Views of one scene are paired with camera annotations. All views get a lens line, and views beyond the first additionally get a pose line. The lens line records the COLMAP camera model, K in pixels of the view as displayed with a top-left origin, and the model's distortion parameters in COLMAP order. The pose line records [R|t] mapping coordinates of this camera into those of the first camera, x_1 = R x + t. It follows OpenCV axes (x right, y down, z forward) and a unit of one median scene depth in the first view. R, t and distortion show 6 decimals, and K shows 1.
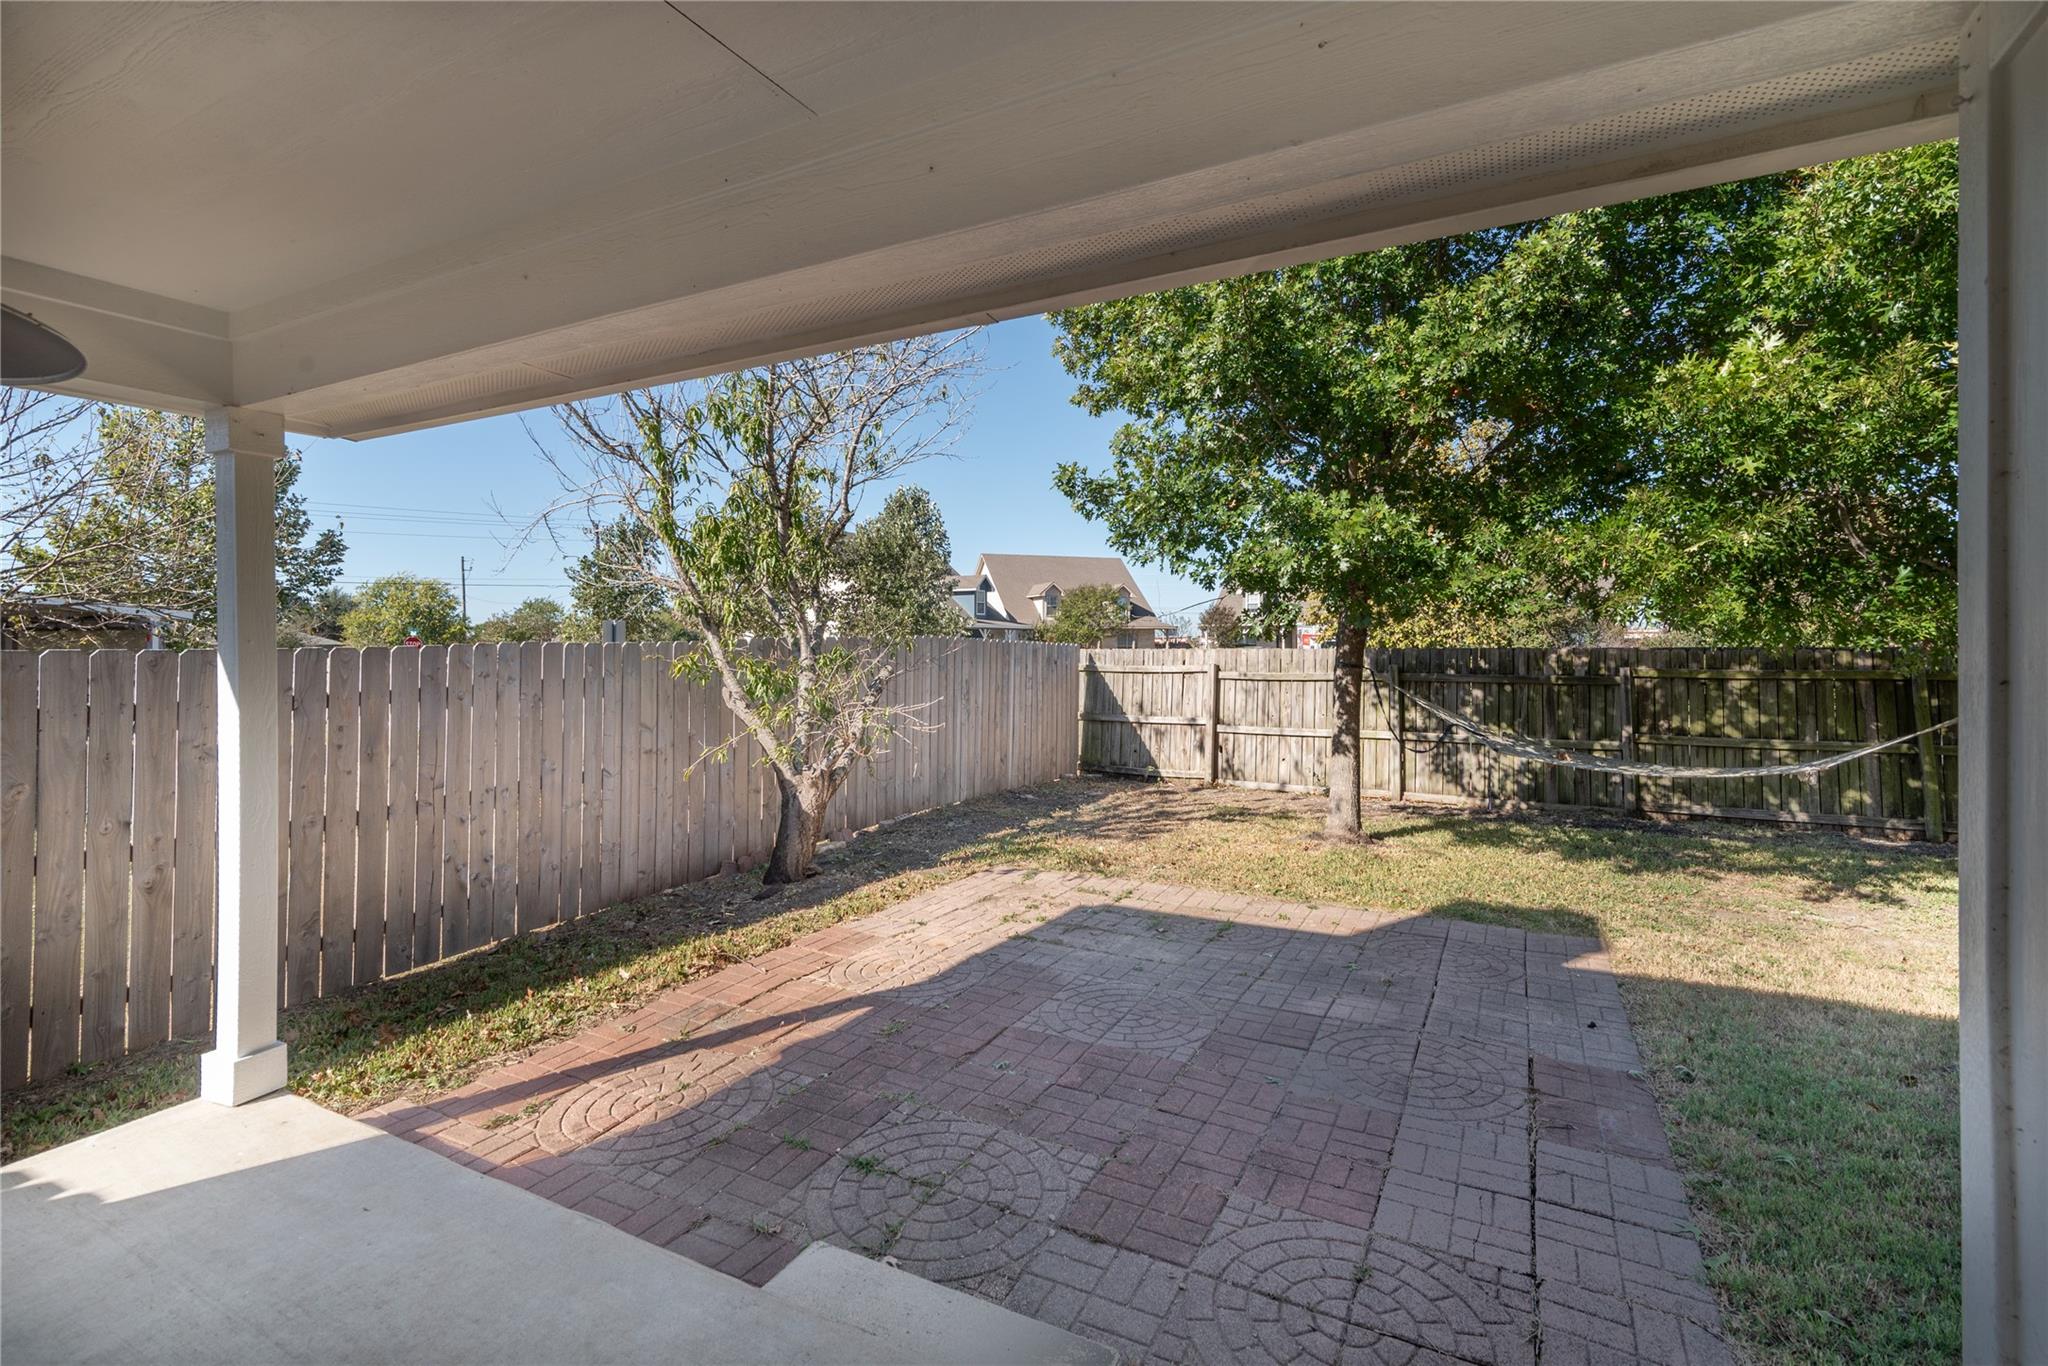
lens RADIAL K [[948.4, 0, 951.8], [0, 948.4, 627.9], [0, 0, 1]] dist [0.014585, -0.002970]
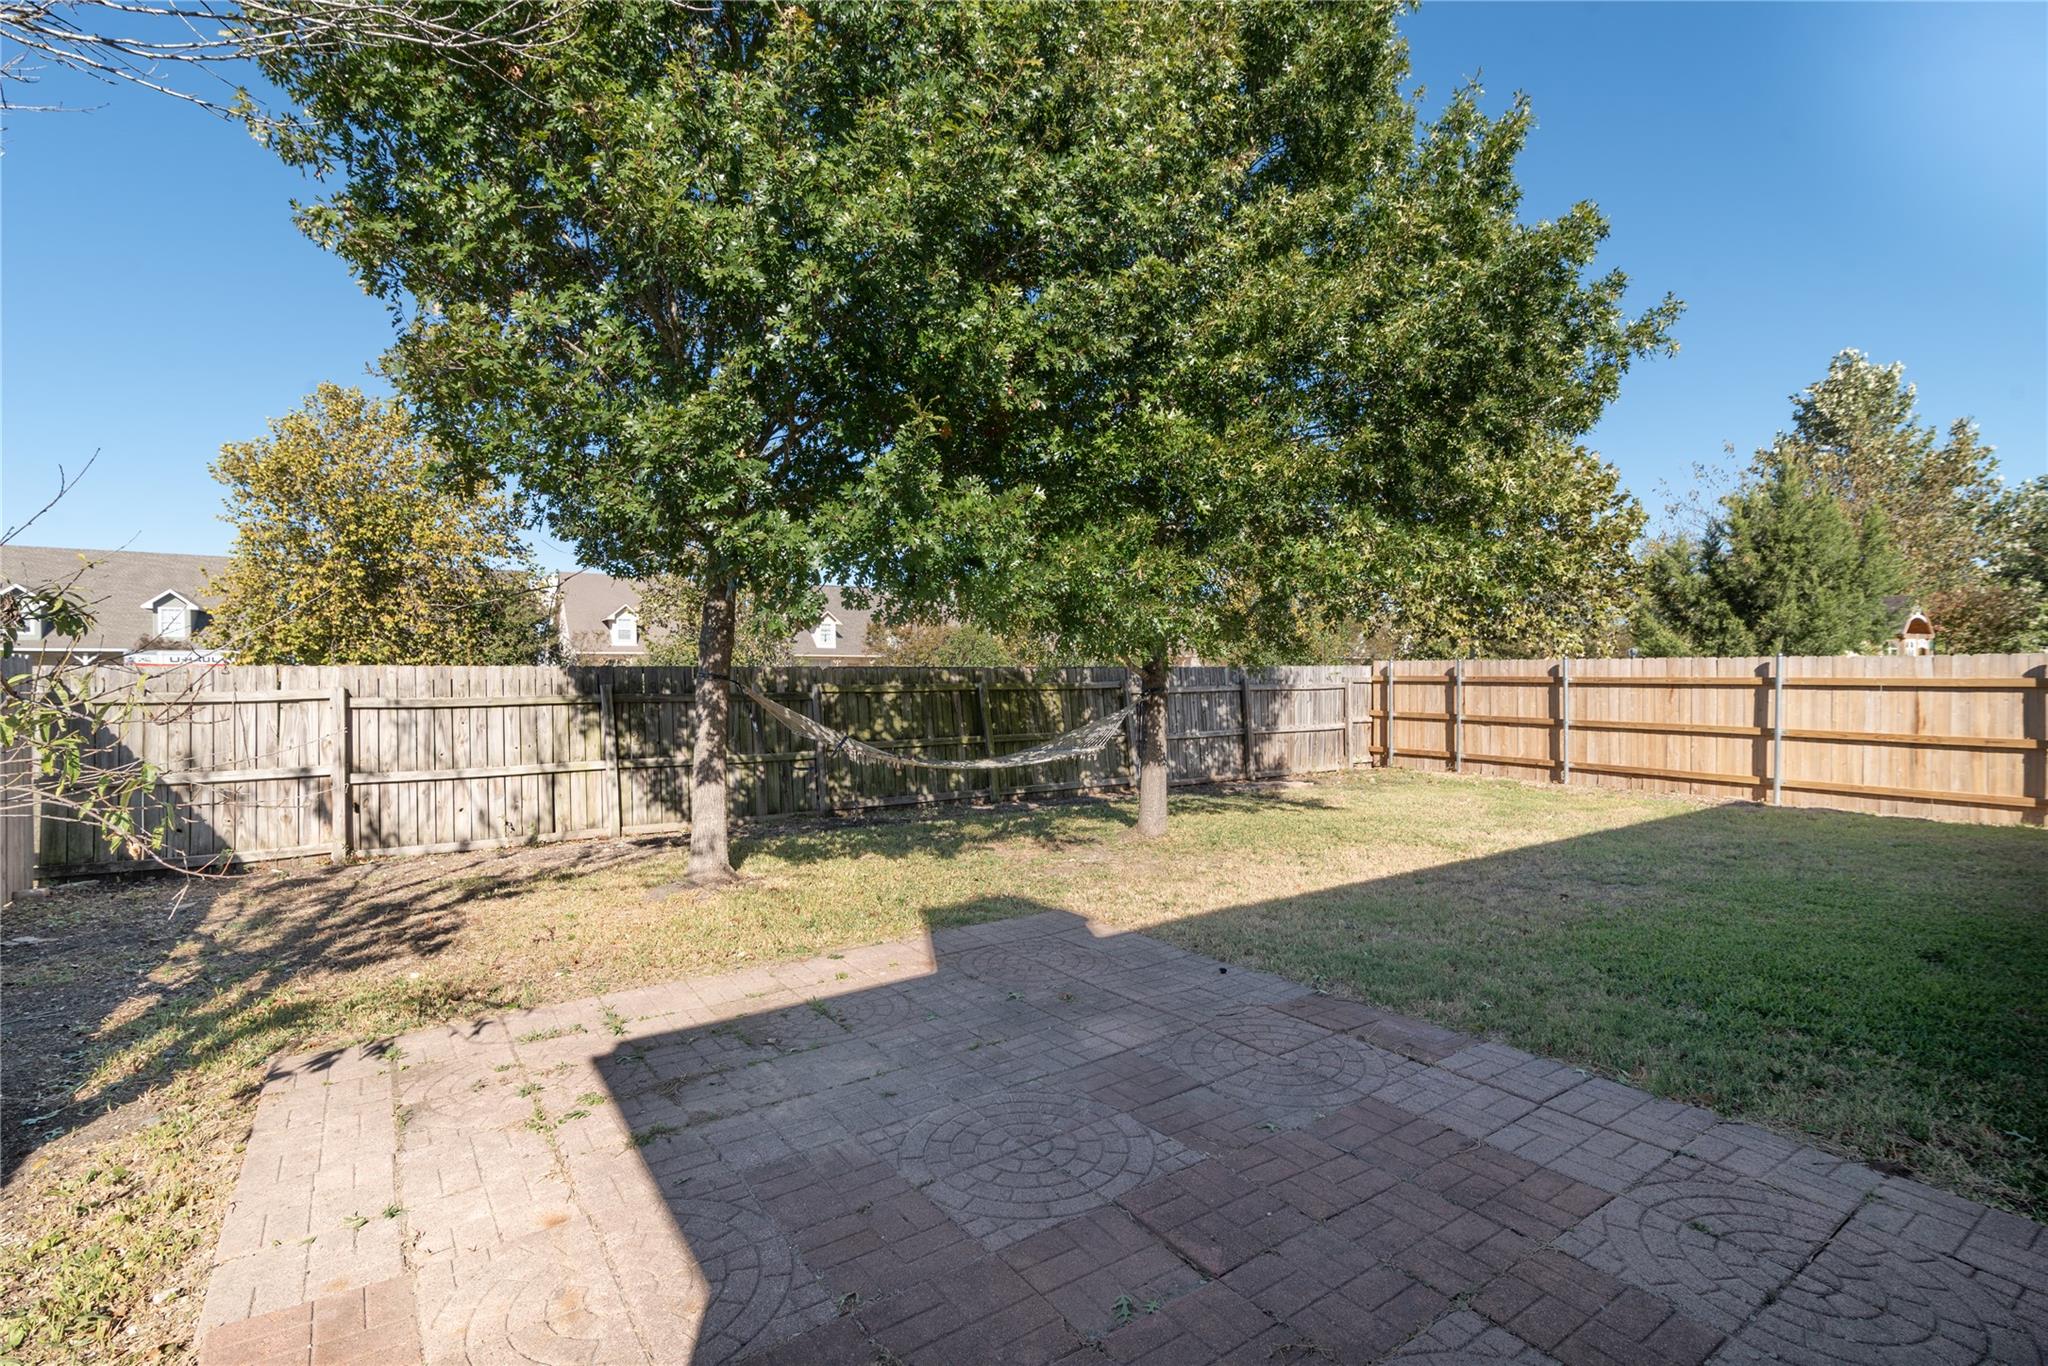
lens RADIAL K [[948.4, 0, 1041.0], [0, 948.4, 691.4], [0, 0, 1]] dist [0.014585, -0.002970]
pose [[0.408458, -0.010133, 0.912721, -0.207623], [-0.014887, 0.999731, 0.017762, 0.027951], [-0.912656, -0.020842, 0.408197, 0.334370]]
